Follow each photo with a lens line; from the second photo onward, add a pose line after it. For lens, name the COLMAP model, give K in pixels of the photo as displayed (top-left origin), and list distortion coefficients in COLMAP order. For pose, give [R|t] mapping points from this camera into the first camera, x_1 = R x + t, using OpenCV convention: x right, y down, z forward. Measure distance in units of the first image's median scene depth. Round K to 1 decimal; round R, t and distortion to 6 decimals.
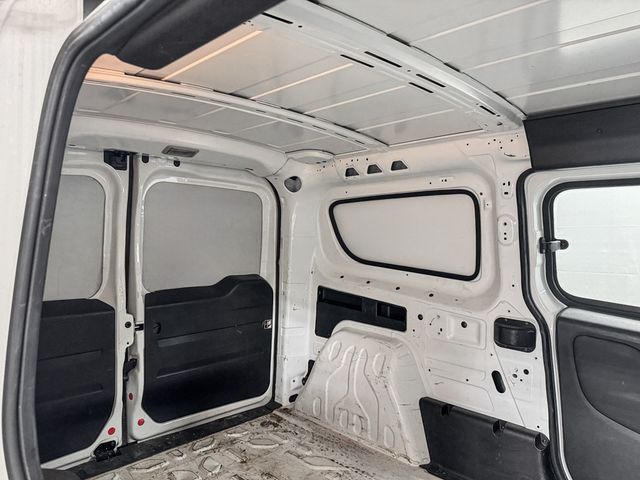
lens RADIAL K [[443.9, 0, 320.0], [0, 443.9, 240.0], [0, 0, 1]] dist [0.003272, -0.005635]
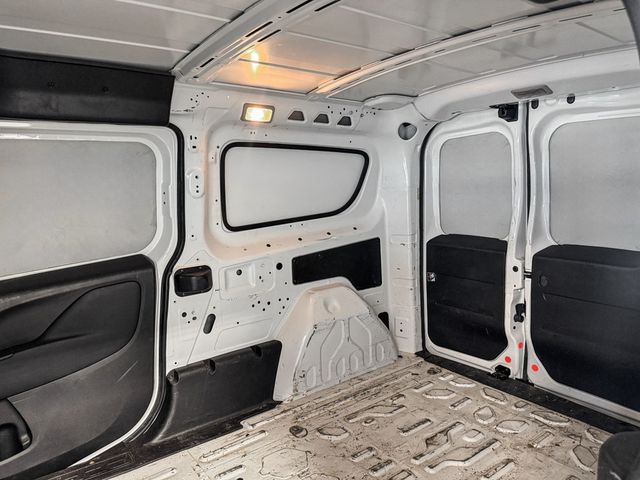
lens RADIAL K [[443.9, 0, 320.0], [0, 443.9, 240.0], [0, 0, 1]] dist [0.003272, -0.005635]
pose [[-0.114705, 0.126419, -0.985323, 0.652513], [-0.002540, 0.991829, 0.127549, -0.011069], [0.993396, 0.017134, -0.113447, 0.649643]]
